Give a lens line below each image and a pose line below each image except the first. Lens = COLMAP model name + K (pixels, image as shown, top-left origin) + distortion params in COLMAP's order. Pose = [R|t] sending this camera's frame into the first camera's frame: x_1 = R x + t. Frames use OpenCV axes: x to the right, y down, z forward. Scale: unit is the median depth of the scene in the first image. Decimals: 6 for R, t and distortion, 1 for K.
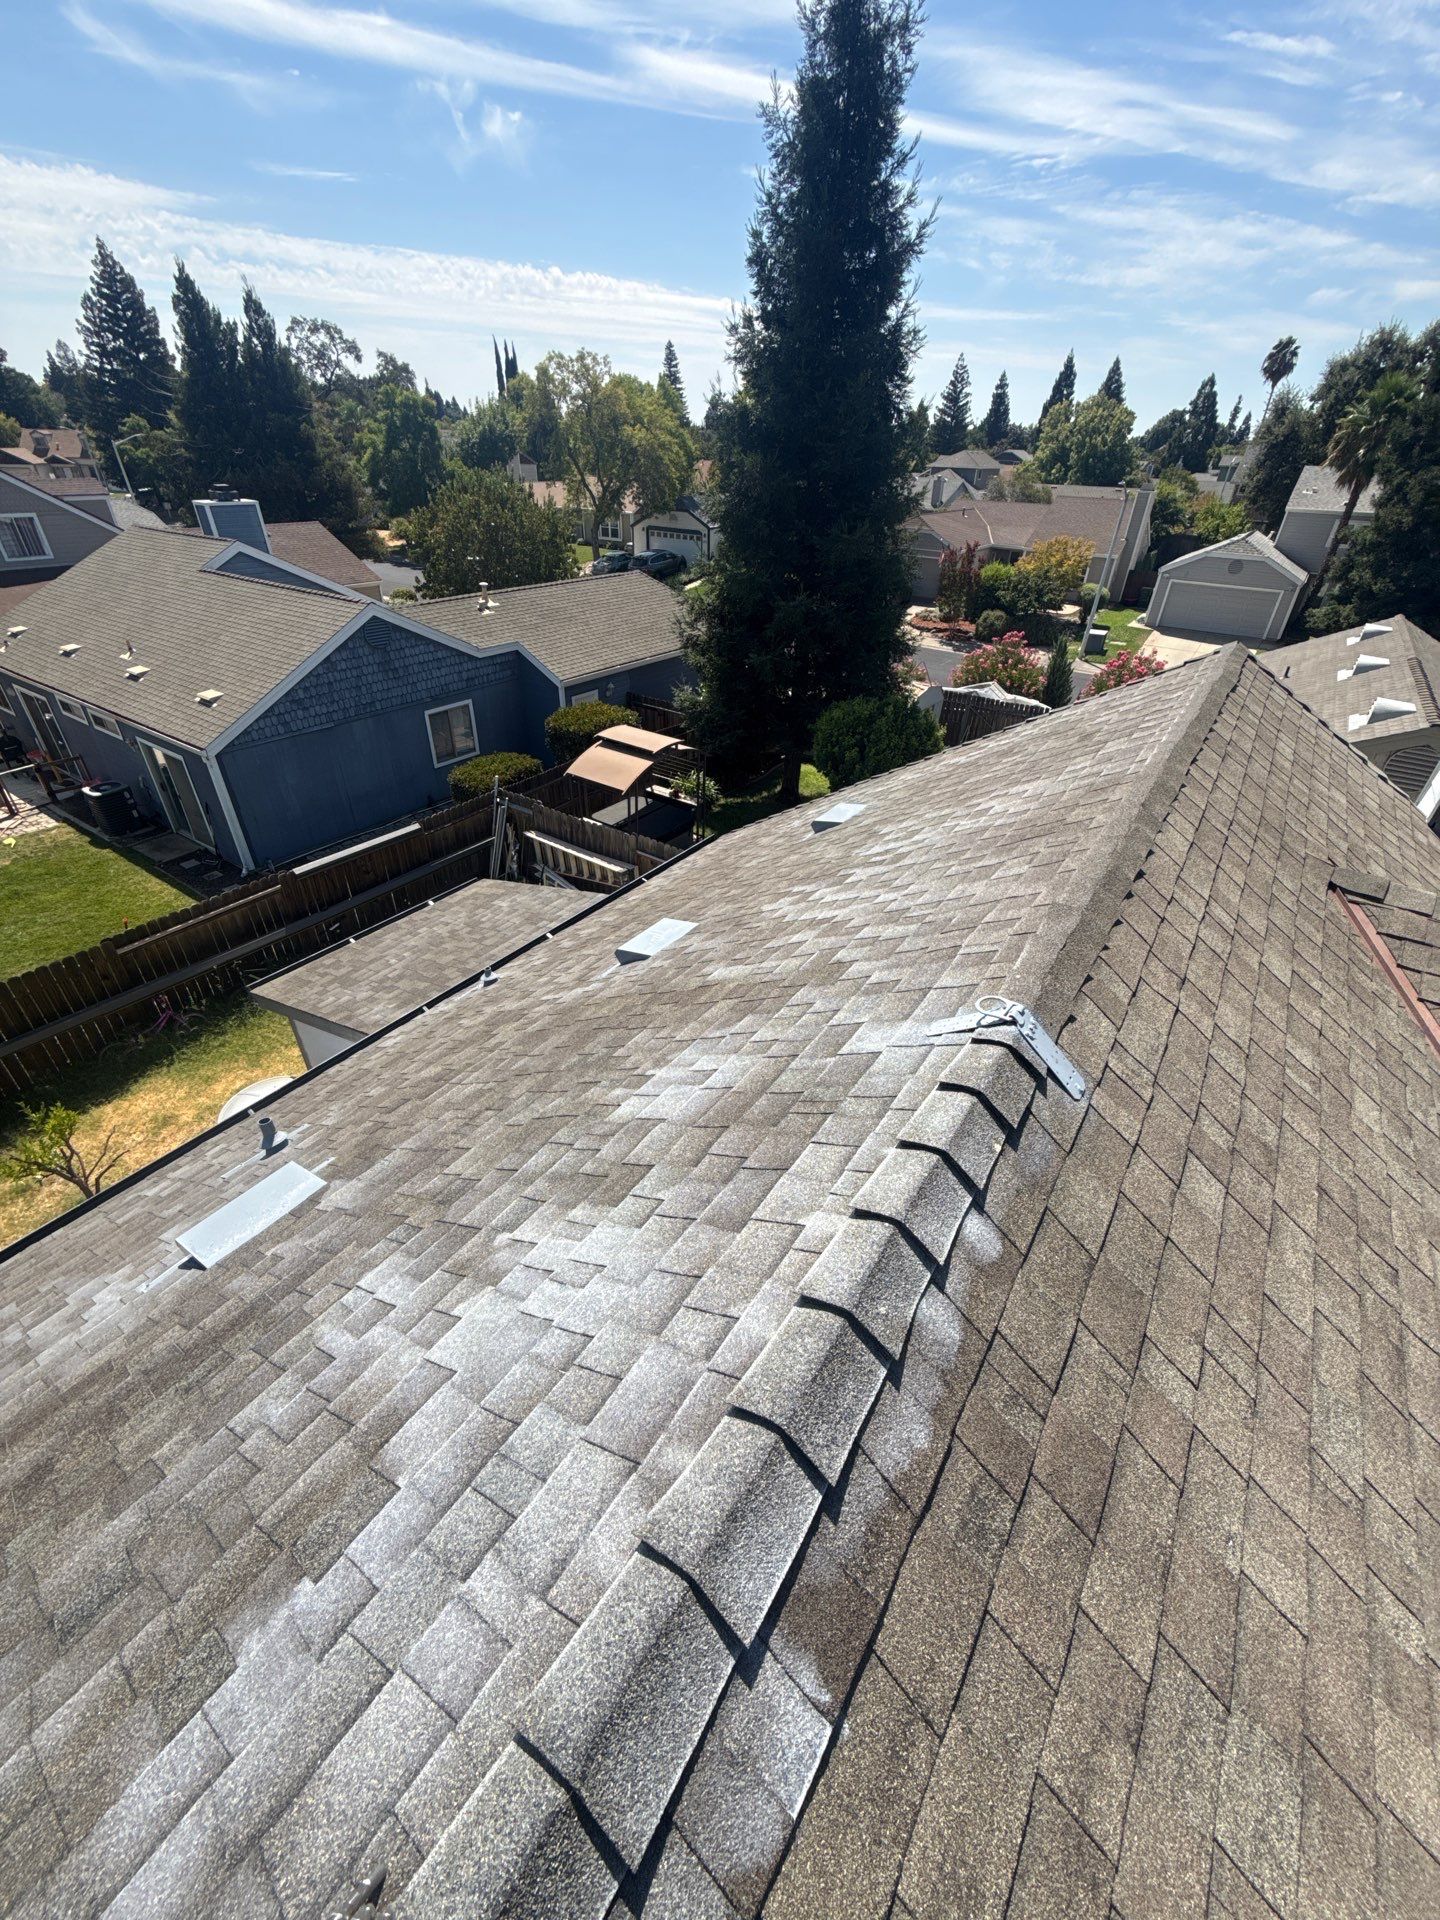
lens RADIAL K [[763.9, 0, 722.8], [0, 763.9, 963.8], [0, 0, 1]] dist [0.002194, -0.000493]
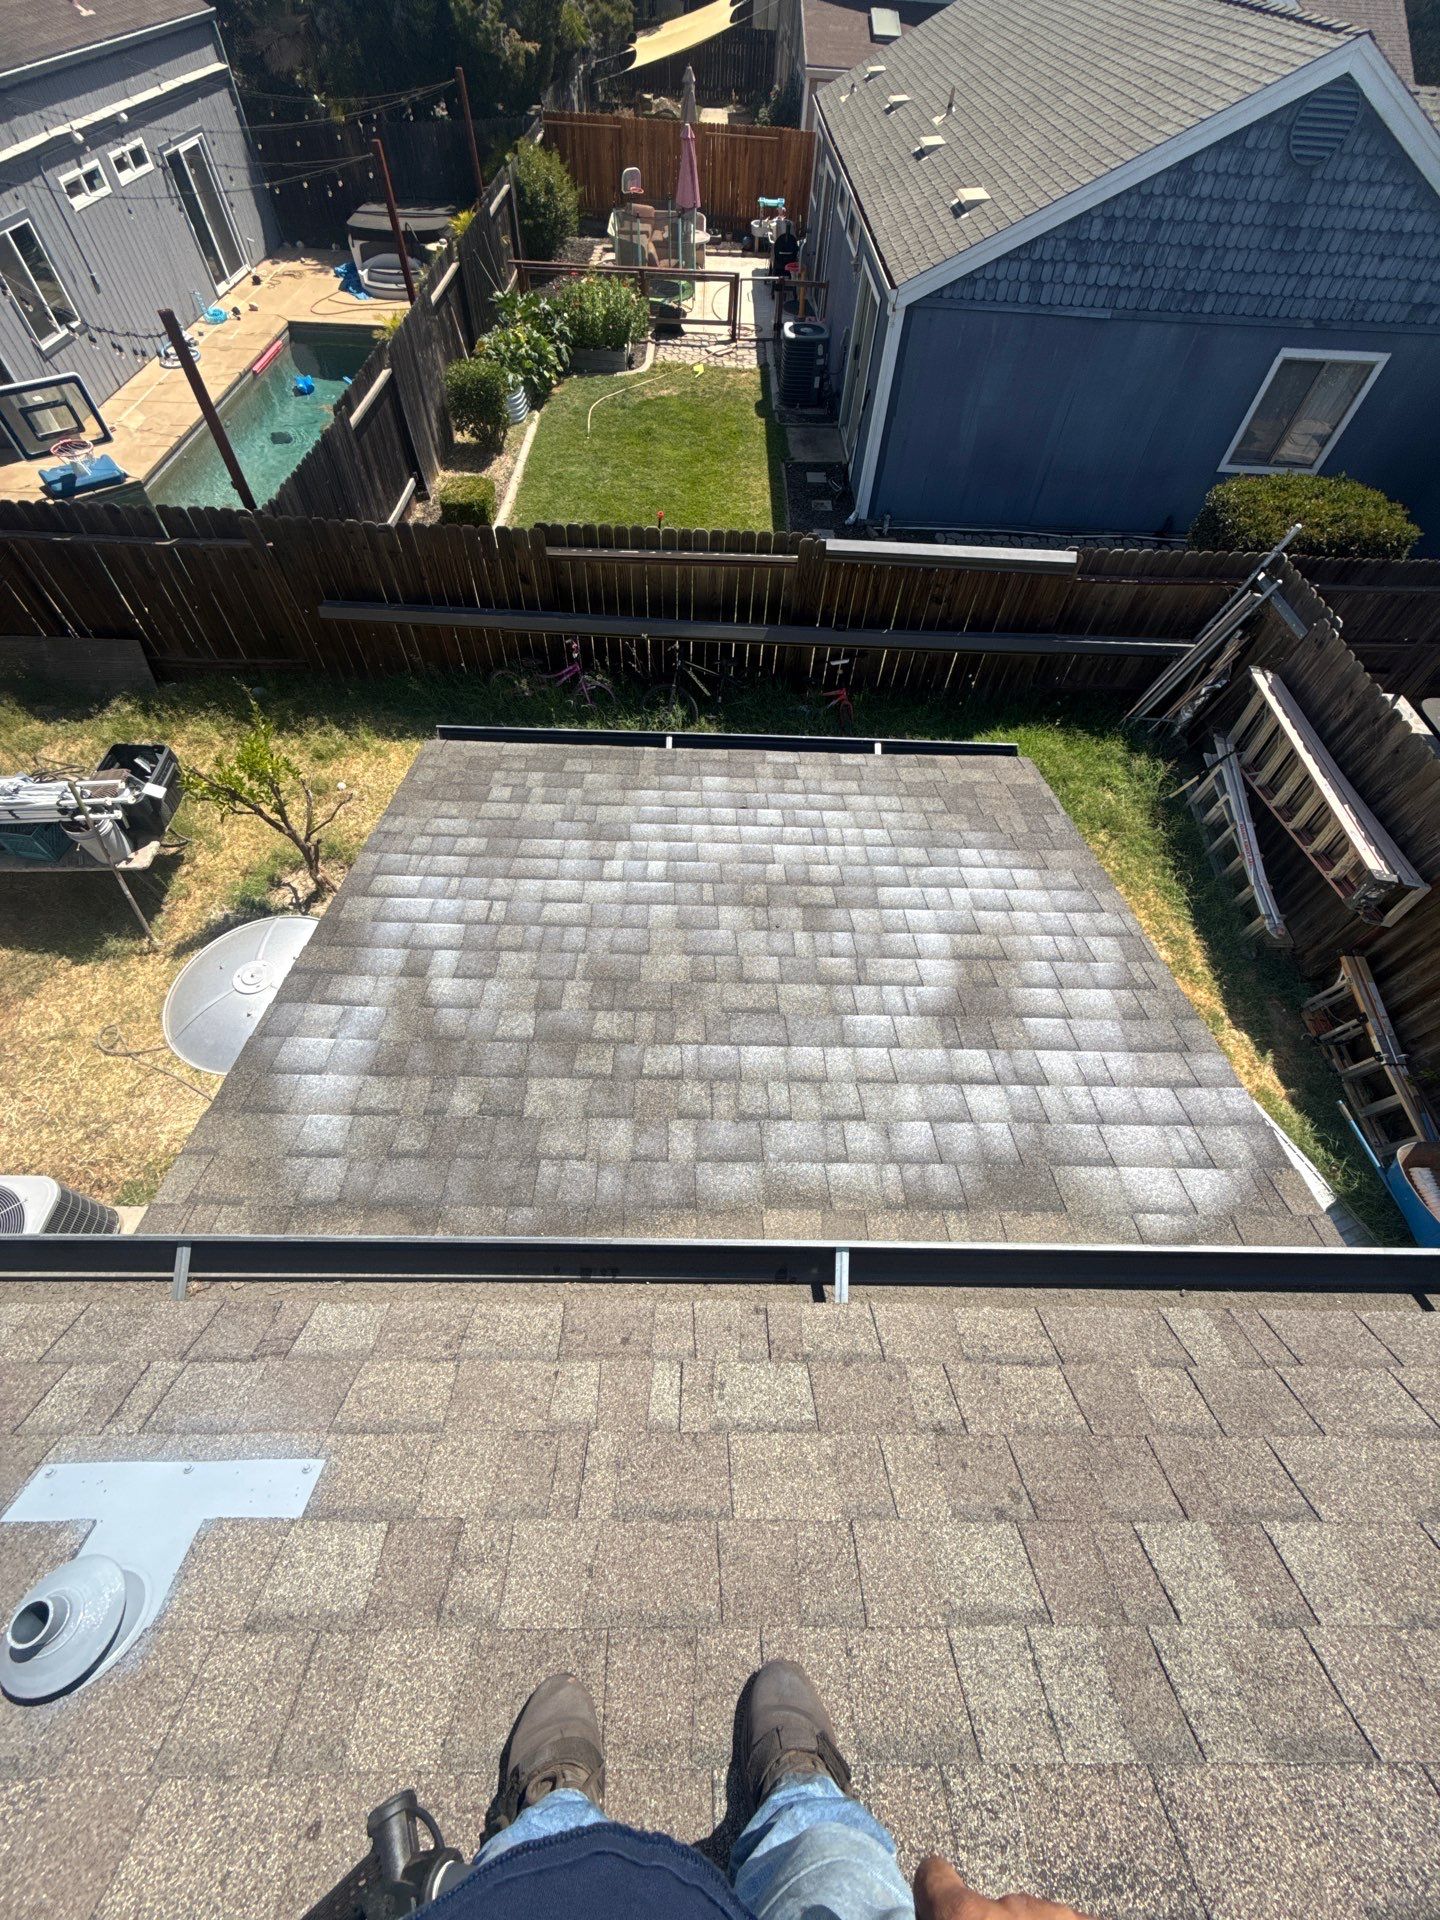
lens RADIAL K [[763.9, 0, 721.4], [0, 763.9, 958.8], [0, 0, 1]] dist [0.002194, -0.000493]
pose [[0.571642, 0.673356, -0.468847, -0.098141], [-0.485845, 0.738253, 0.467907, -0.094831], [0.661196, -0.039688, 0.749163, 0.395880]]
